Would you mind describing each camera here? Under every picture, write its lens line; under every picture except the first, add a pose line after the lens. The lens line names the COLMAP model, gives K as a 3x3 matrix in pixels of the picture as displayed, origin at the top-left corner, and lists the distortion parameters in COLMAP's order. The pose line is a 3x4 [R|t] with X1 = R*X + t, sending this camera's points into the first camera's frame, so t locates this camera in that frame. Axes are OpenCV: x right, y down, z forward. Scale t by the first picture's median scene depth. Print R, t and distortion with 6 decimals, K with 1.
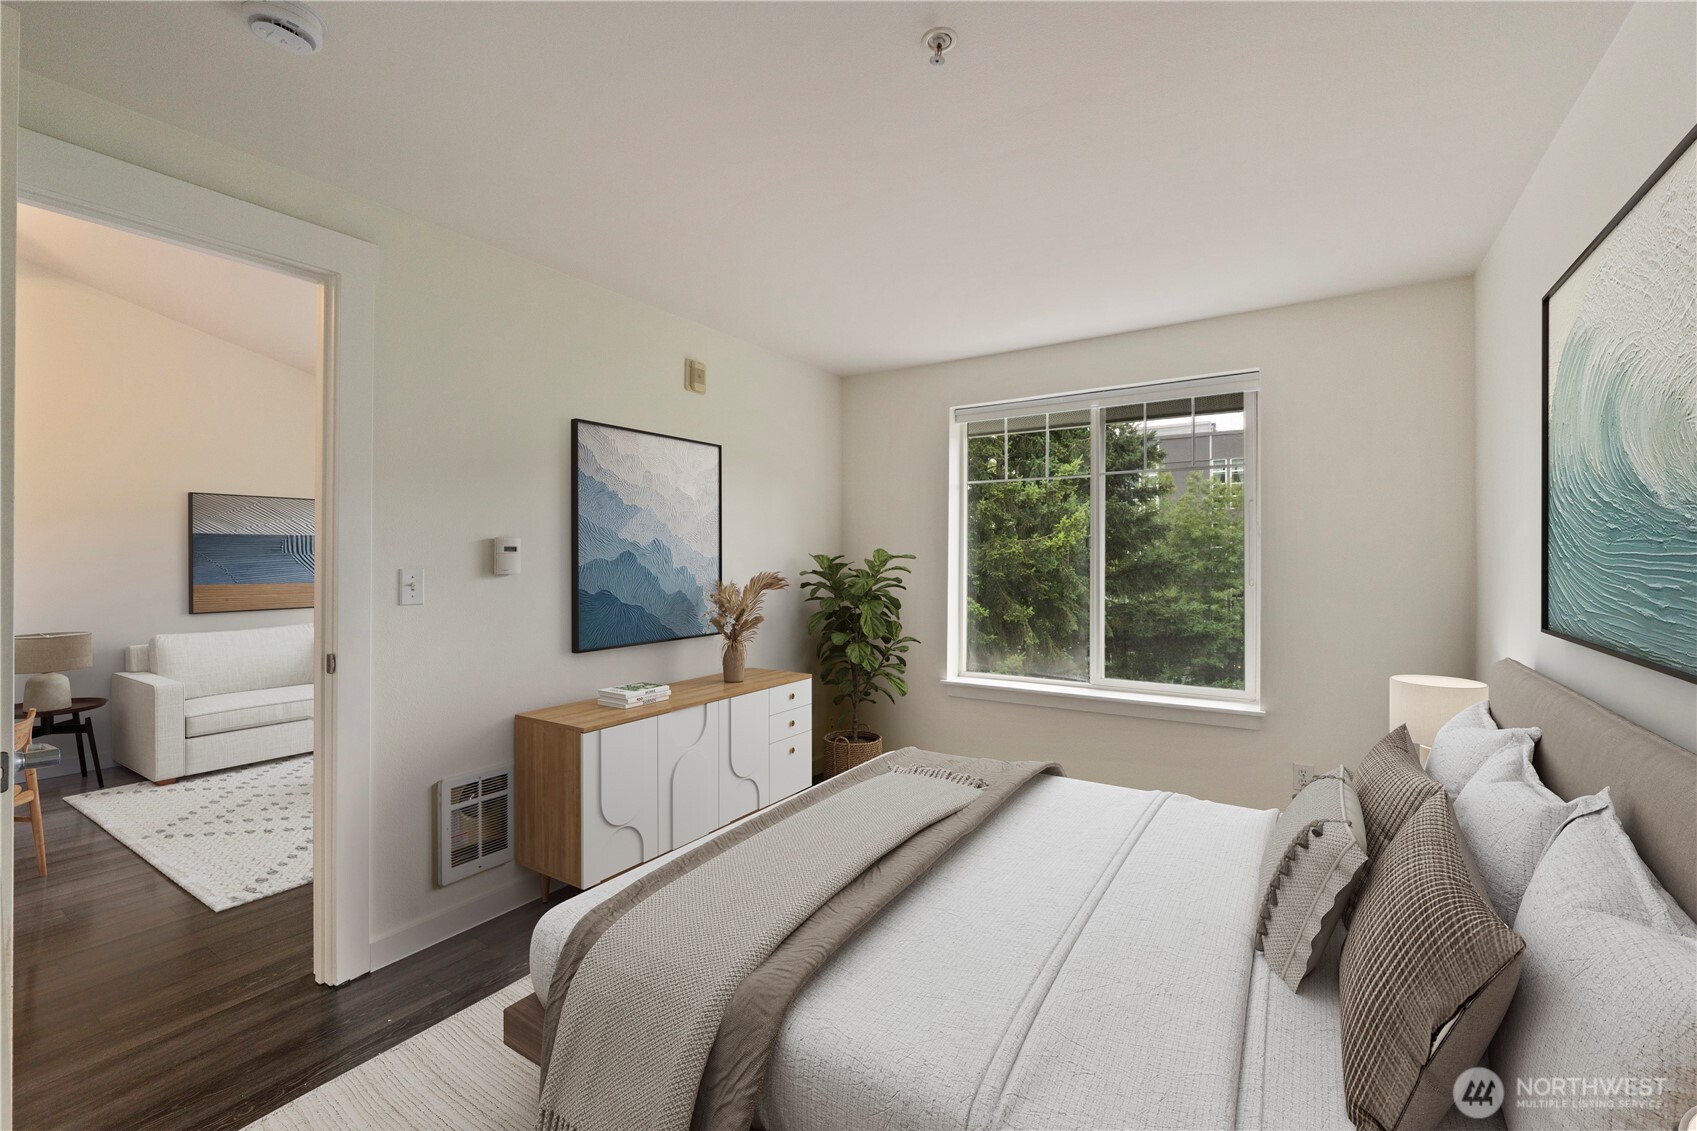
lens RADIAL K [[712.2, 0, 857.6], [0, 712.2, 556.9], [0, 0, 1]] dist [-0.001528, -0.000245]
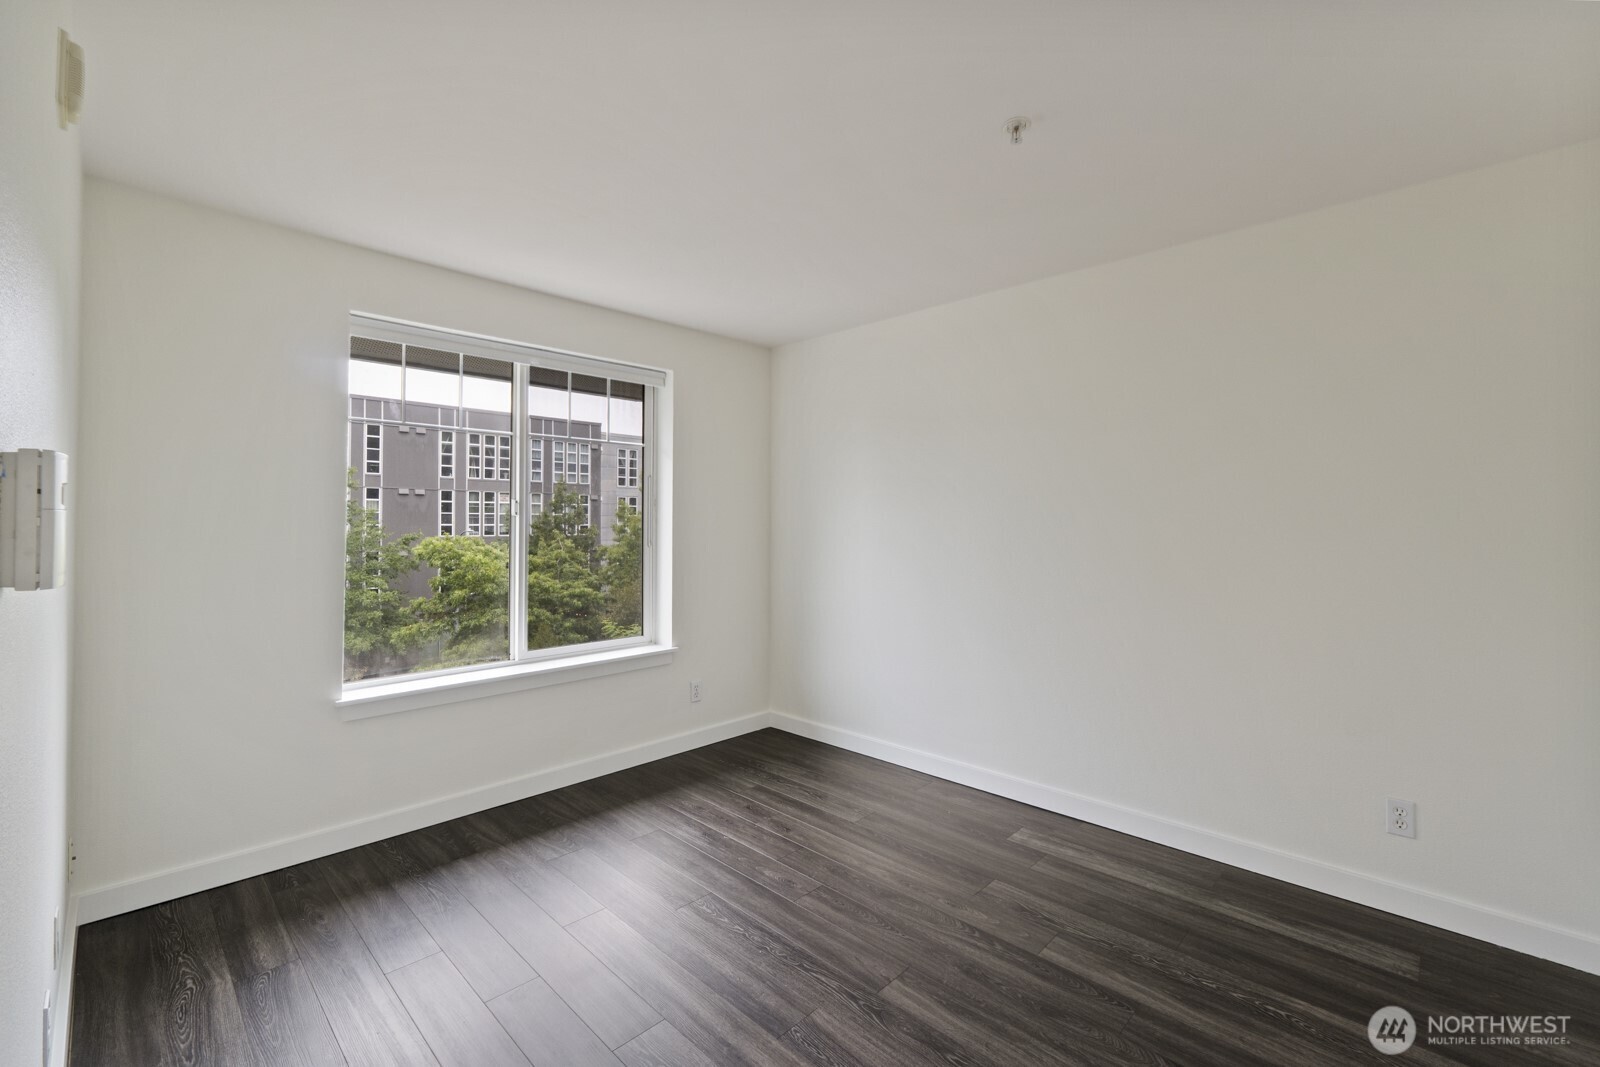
lens RADIAL K [[681.2, 0, 803.7], [0, 681.2, 514.4], [0, 0, 1]] dist [-0.007185, -0.000461]
pose [[0.199086, 0.012927, 0.979897, -0.674903], [0.001388, 0.999908, -0.013473, 0.002127], [-0.979981, 0.004042, 0.199050, 0.663026]]
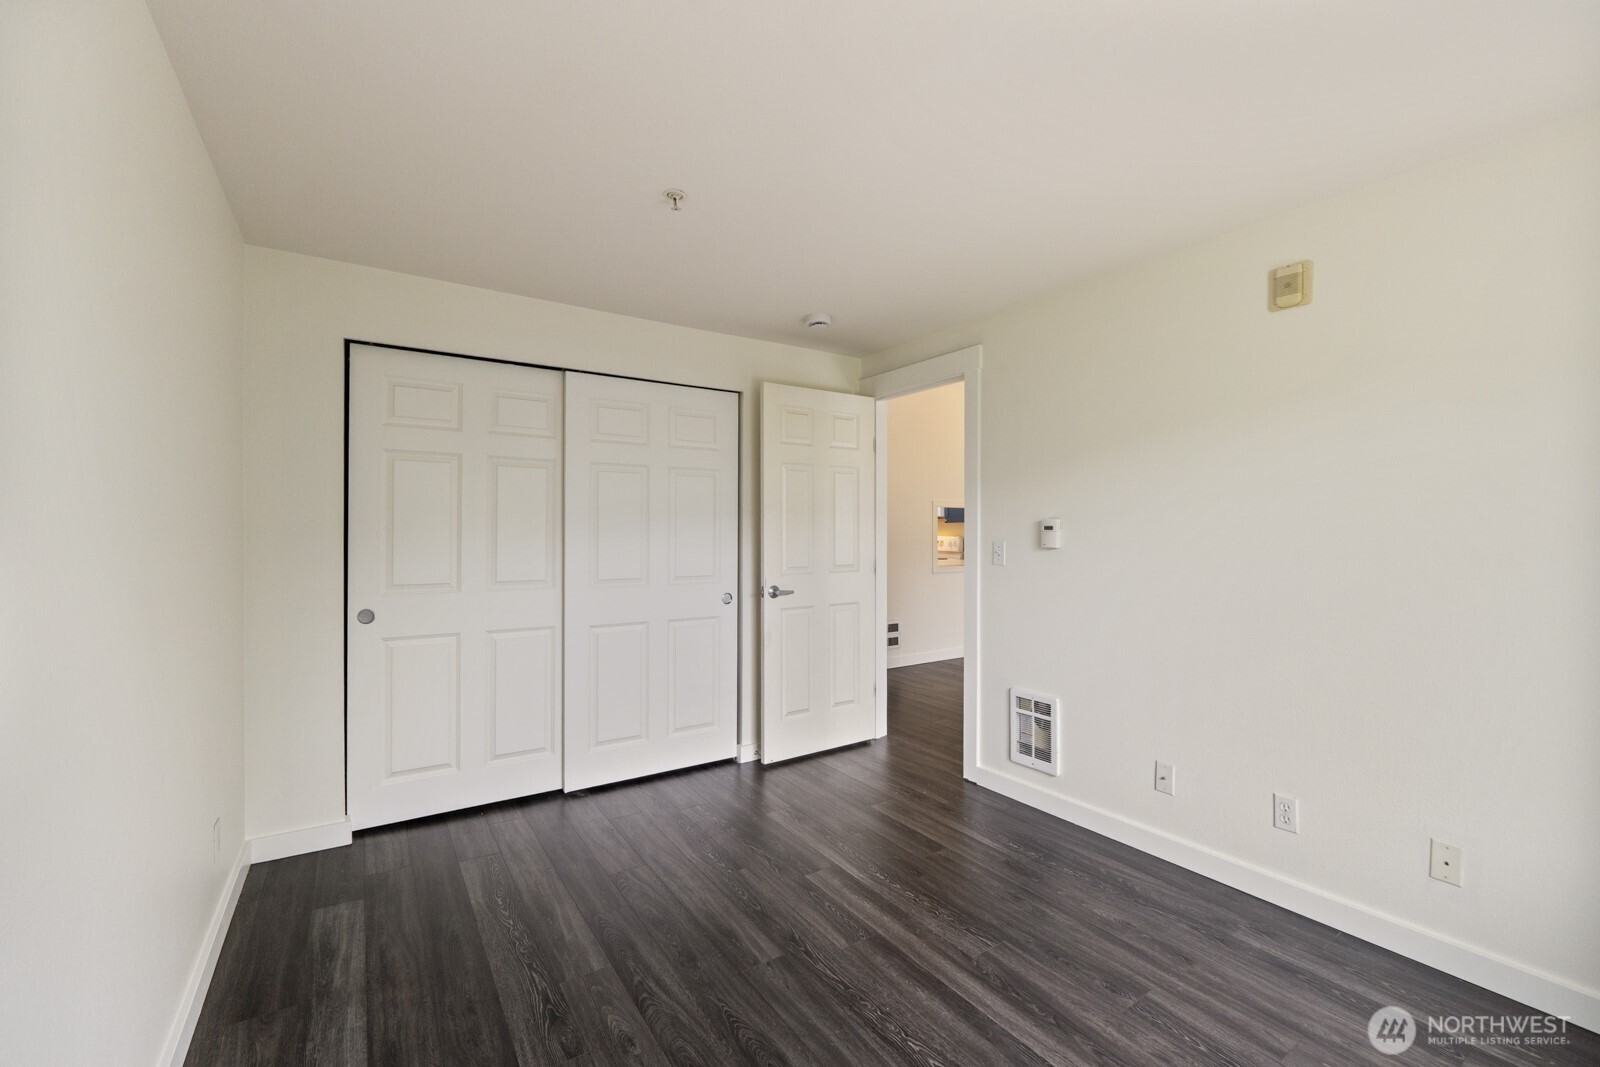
lens RADIAL K [[673.3, 0, 806.1], [0, 673.3, 541.7], [0, 0, 1]] dist [-0.003455, -0.000547]
pose [[-0.402273, 0.011889, -0.915442, 0.774328], [-0.004984, 0.999872, 0.015176, -0.002841], [0.915506, 0.010667, -0.402163, 1.072896]]
